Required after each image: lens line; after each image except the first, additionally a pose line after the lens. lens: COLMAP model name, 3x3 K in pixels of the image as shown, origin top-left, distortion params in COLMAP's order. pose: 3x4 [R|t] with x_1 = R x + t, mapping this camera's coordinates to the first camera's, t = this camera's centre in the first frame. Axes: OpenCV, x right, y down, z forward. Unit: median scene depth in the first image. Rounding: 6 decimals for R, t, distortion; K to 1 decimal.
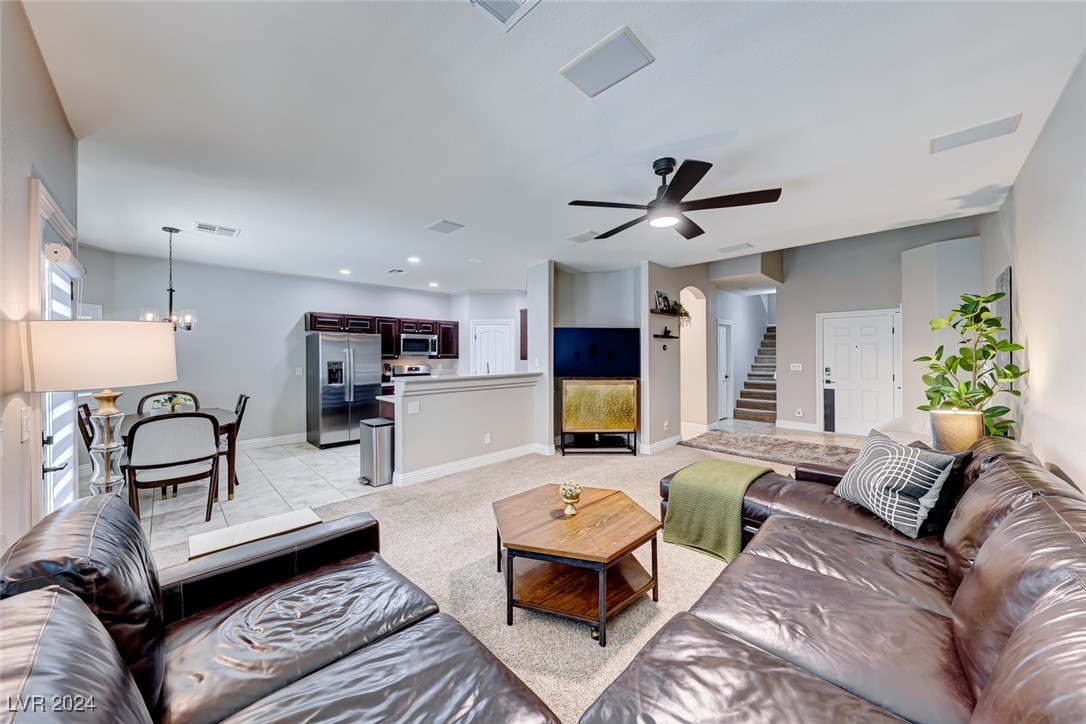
lens RADIAL K [[373.1, 0, 540.7], [0, 373.1, 354.5], [0, 0, 1]] dist [0.010331, -0.005830]
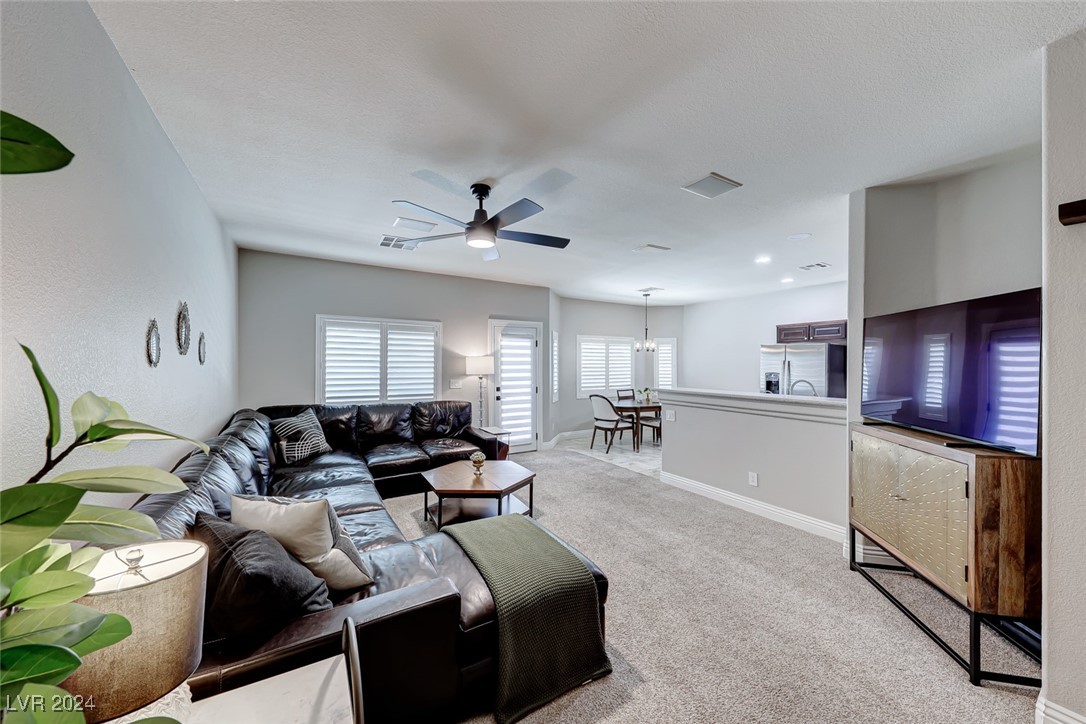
lens RADIAL K [[390.5, 0, 550.0], [0, 390.5, 363.9], [0, 0, 1]] dist [-0.000245, -0.004410]
pose [[-0.230526, 0.001751, -0.973065, 0.564565], [-0.002032, 0.999995, 0.002281, -0.007502], [0.973064, 0.002503, -0.230522, 0.604759]]
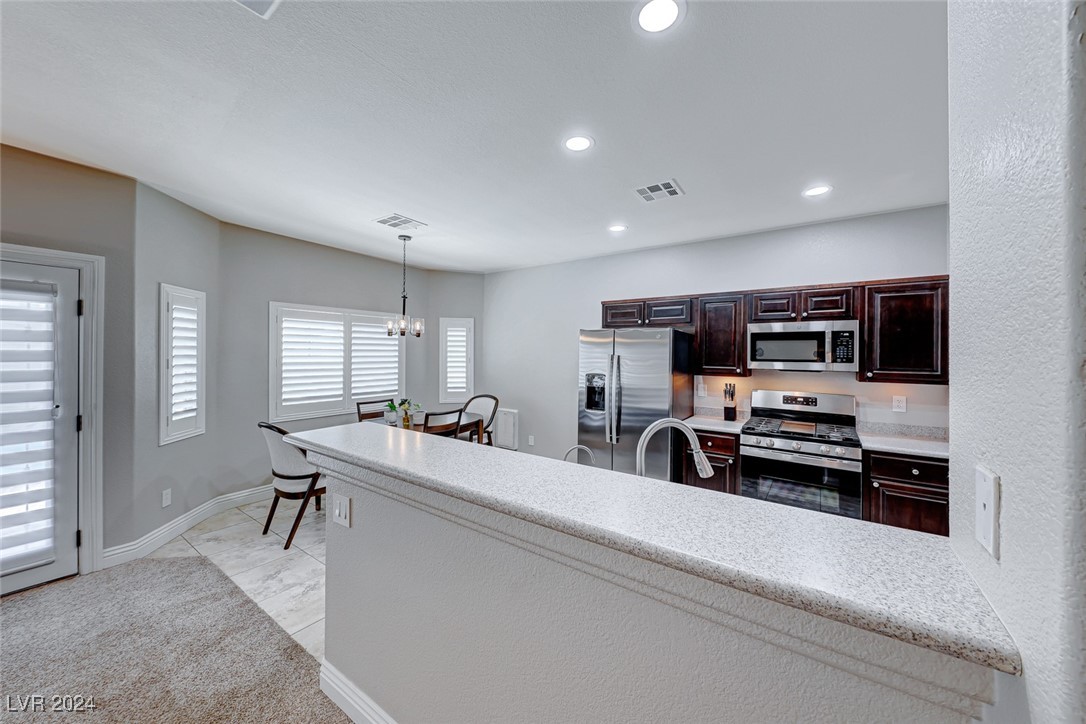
lens RADIAL K [[394.8, 0, 558.4], [0, 394.8, 353.0], [0, 0, 1]] dist [0.026819, -0.004785]
pose [[0.178740, 0.004572, -0.983886, 0.086309], [-0.012200, 0.999923, 0.002431, -0.017850], [0.983821, 0.011569, 0.178782, 0.752534]]
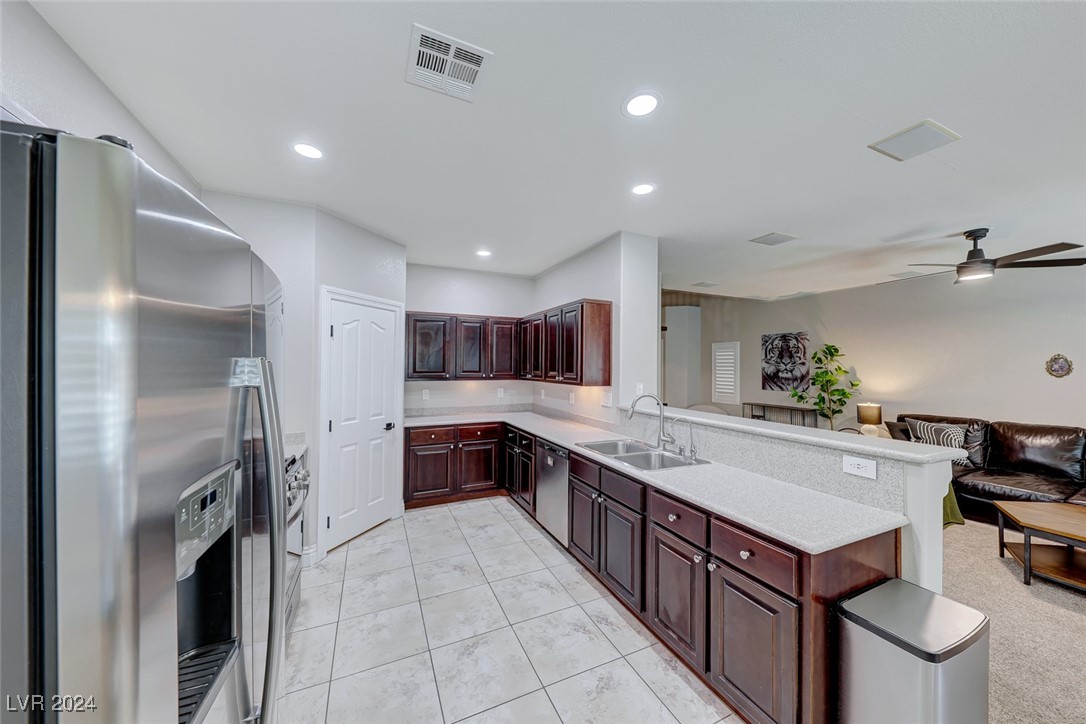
lens RADIAL K [[370.0, 0, 543.1], [0, 370.0, 360.2], [0, 0, 1]] dist [0.009957, -0.003696]
pose [[0.342840, 0.020428, 0.939172, -0.569002], [-0.008682, 0.999790, -0.018577, -0.013286], [-0.939354, -0.001785, 0.342946, 0.809620]]
